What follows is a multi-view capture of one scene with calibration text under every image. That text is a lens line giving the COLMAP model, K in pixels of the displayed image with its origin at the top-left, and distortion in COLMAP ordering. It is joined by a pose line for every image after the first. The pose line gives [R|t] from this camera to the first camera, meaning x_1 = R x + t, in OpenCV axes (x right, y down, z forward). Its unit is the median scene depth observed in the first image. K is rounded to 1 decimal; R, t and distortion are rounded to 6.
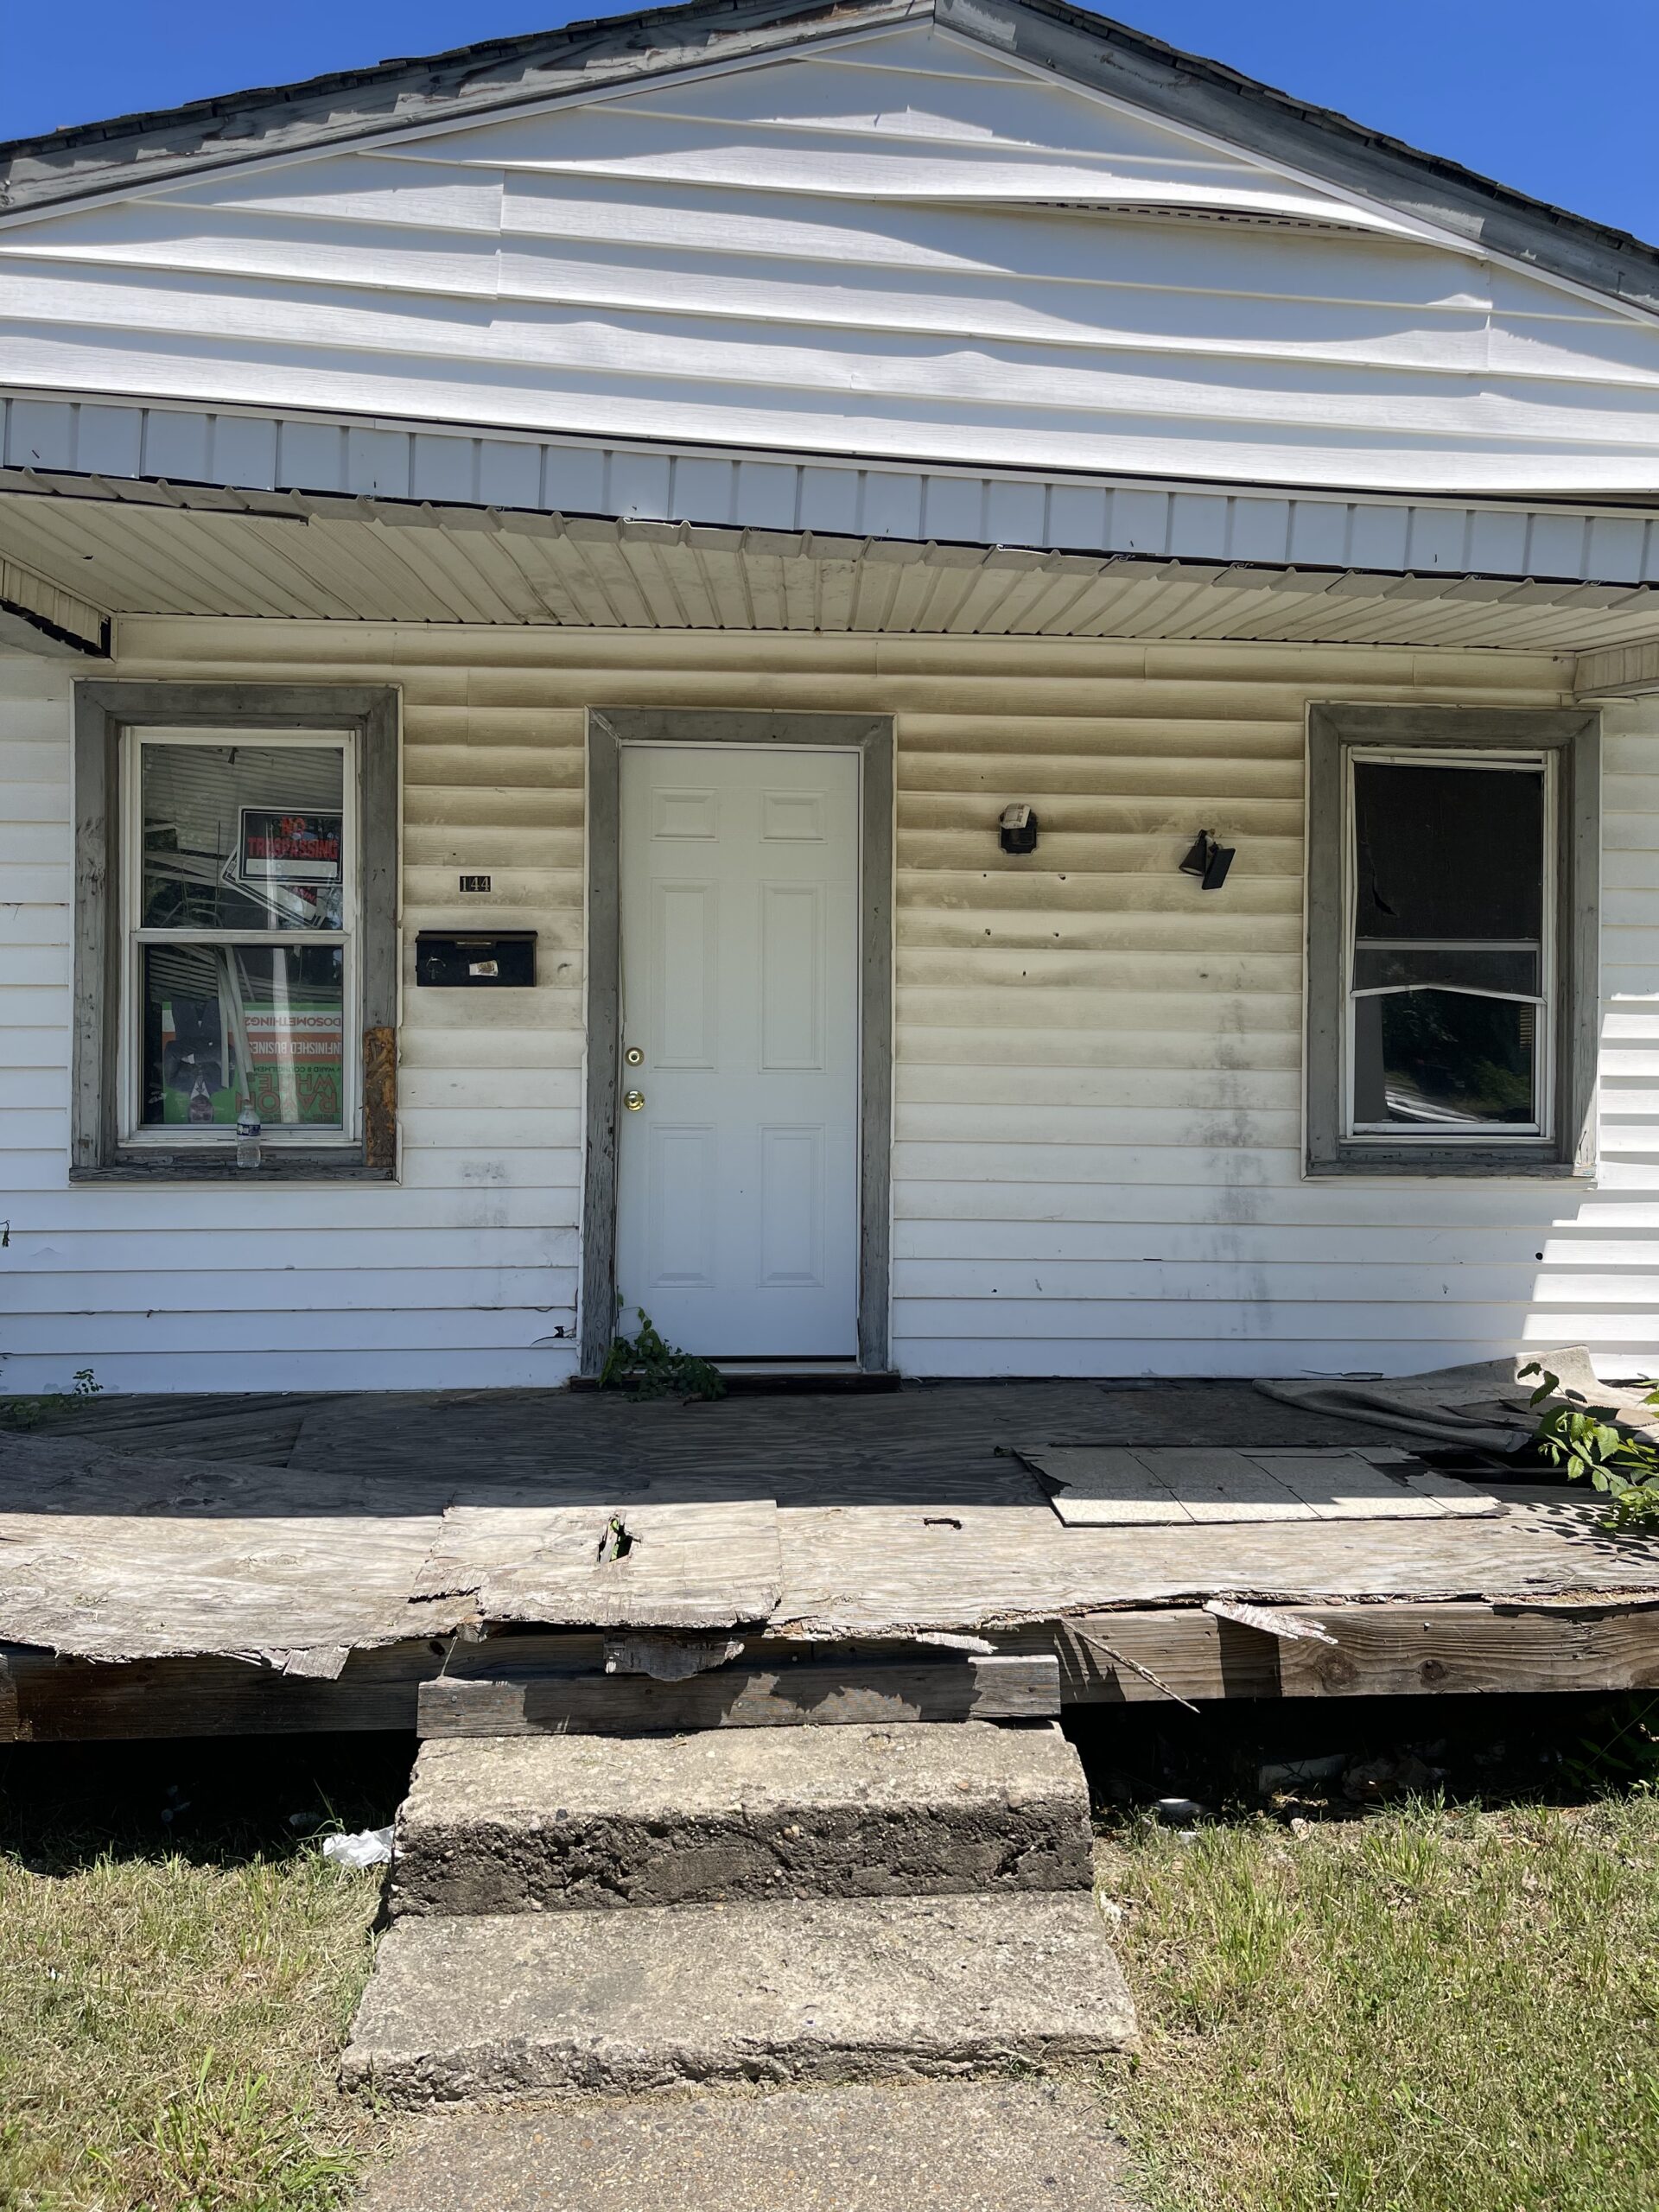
lens RADIAL K [[1666.8, 0, 838.9], [0, 1666.8, 1086.1], [0, 0, 1]] dist [0.068732, -0.090835]
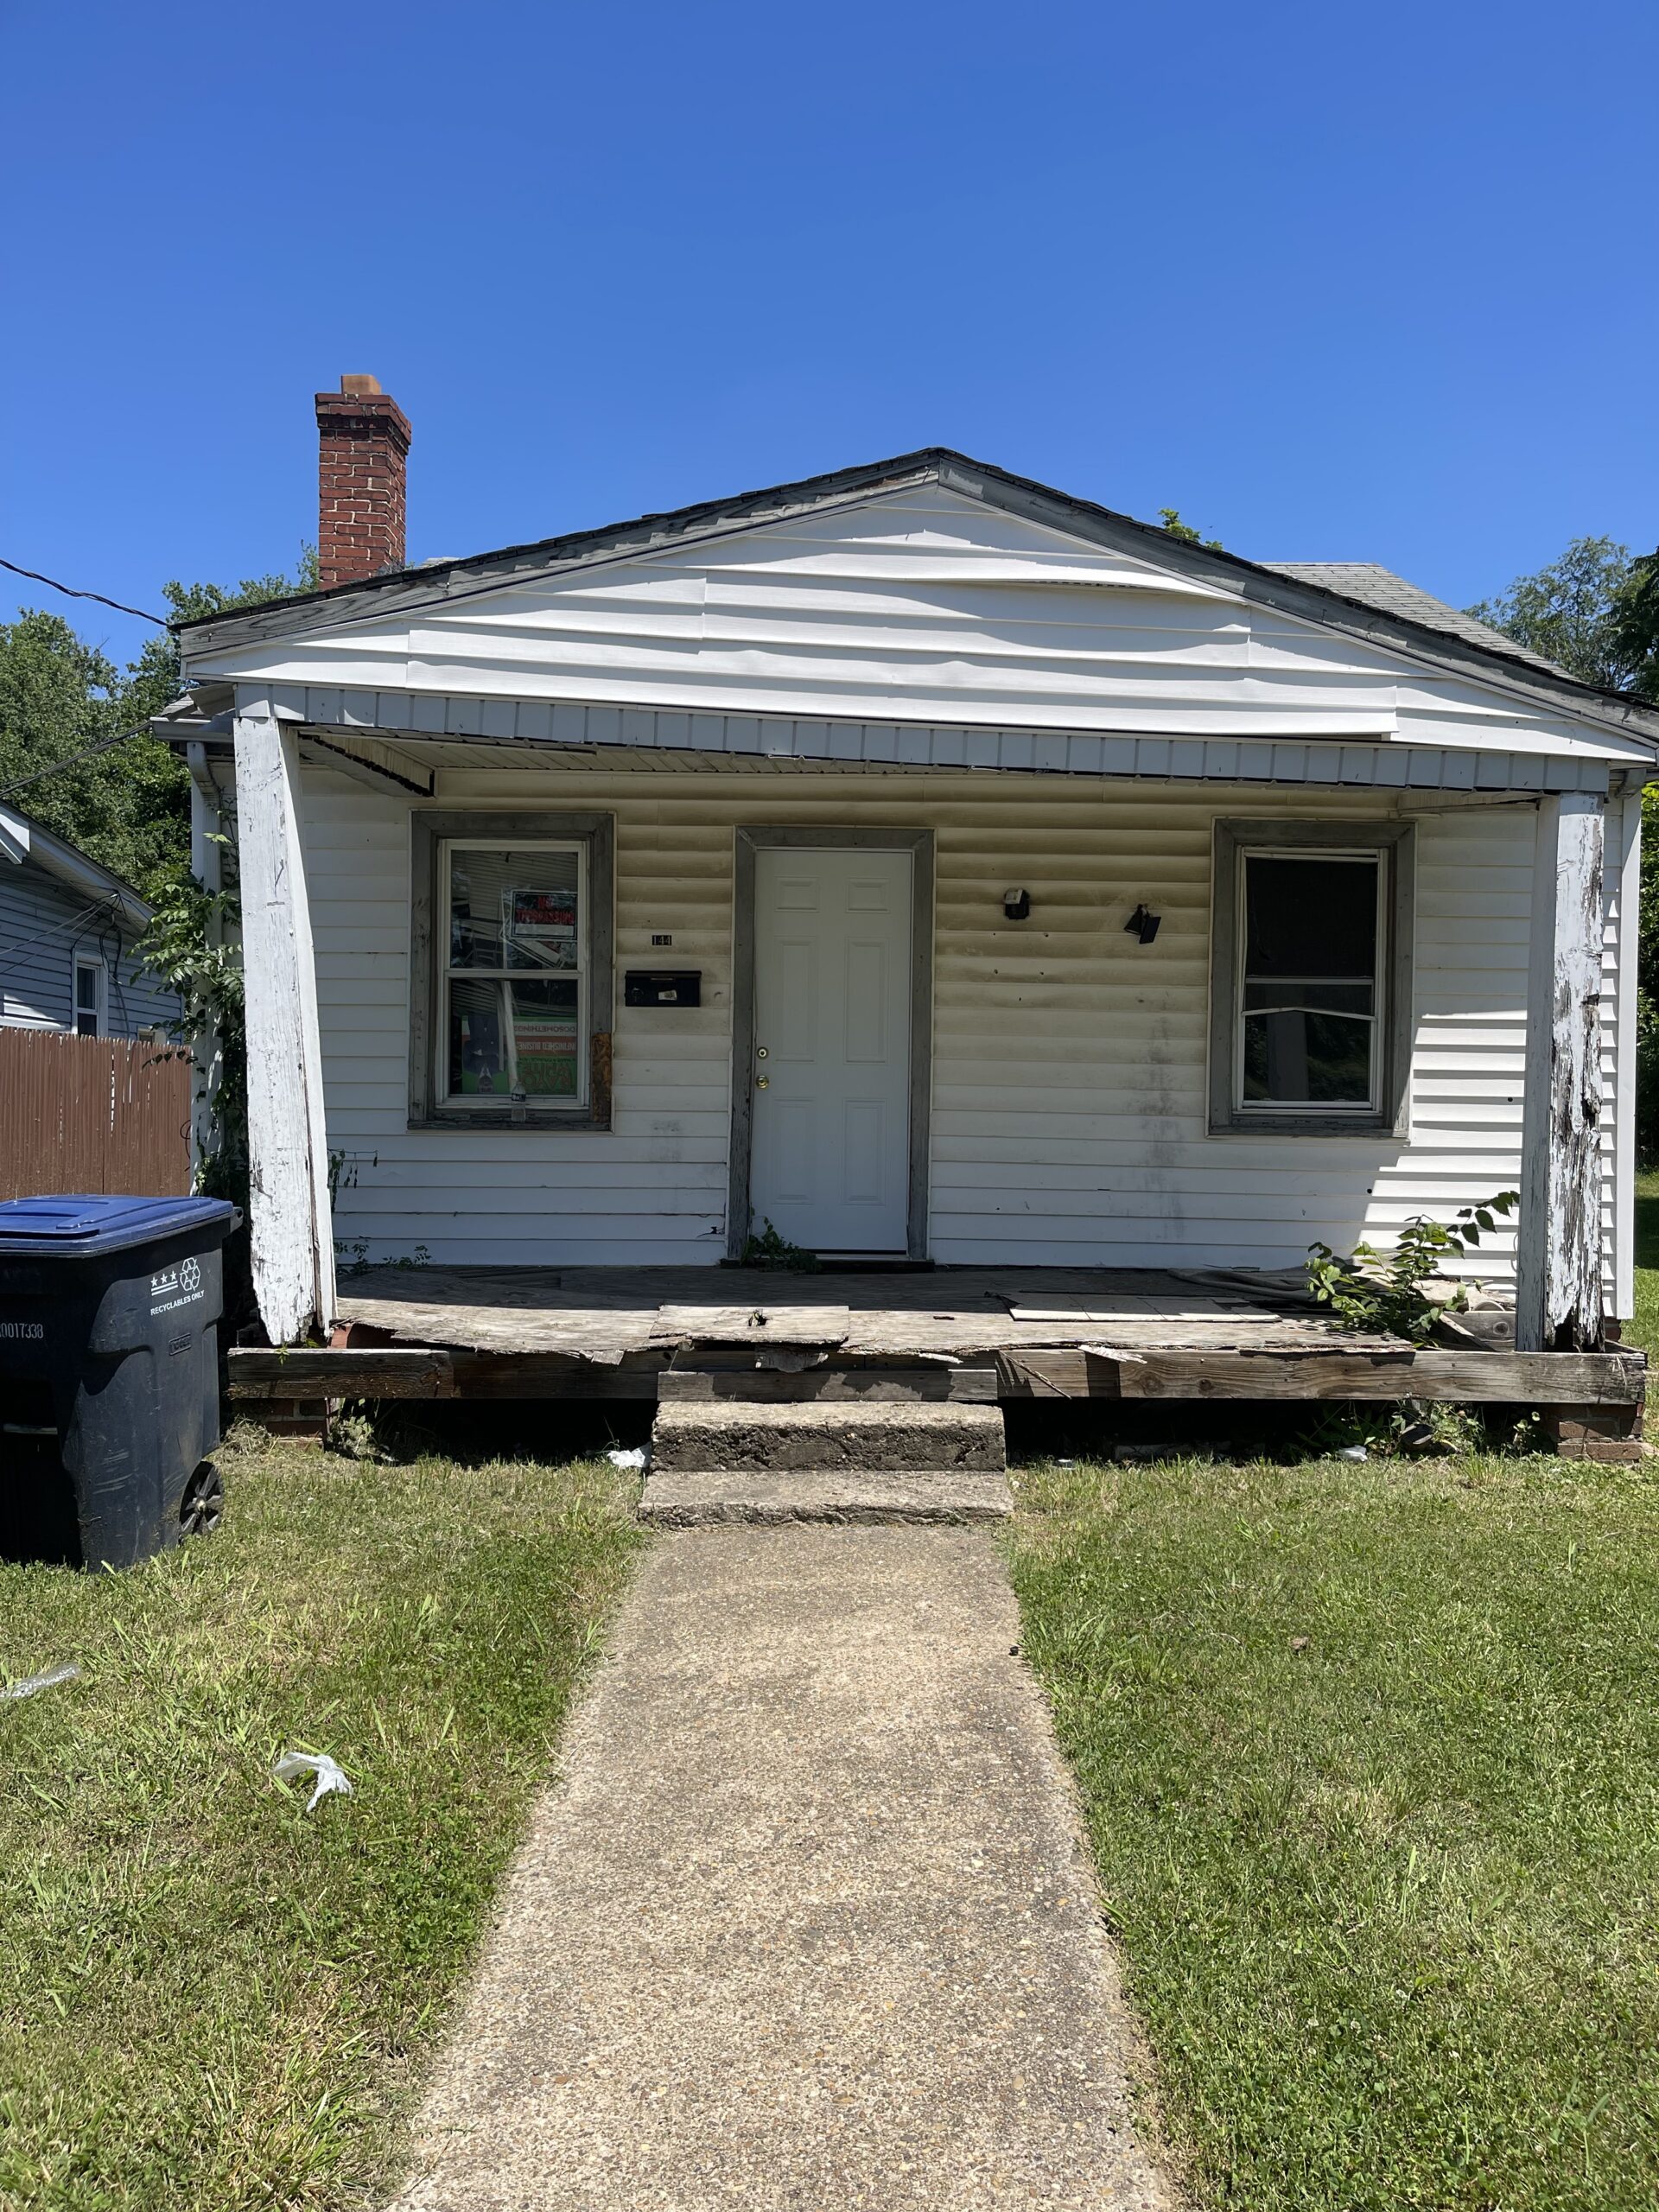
lens RADIAL K [[1666.8, 0, 829.3], [0, 1666.8, 1120.8], [0, 0, 1]] dist [0.068732, -0.090835]
pose [[0.997752, 0.008390, -0.066488, 0.041632], [-0.007685, 0.999912, 0.010847, 0.028521], [0.066574, -0.010312, 0.997728, -0.537658]]
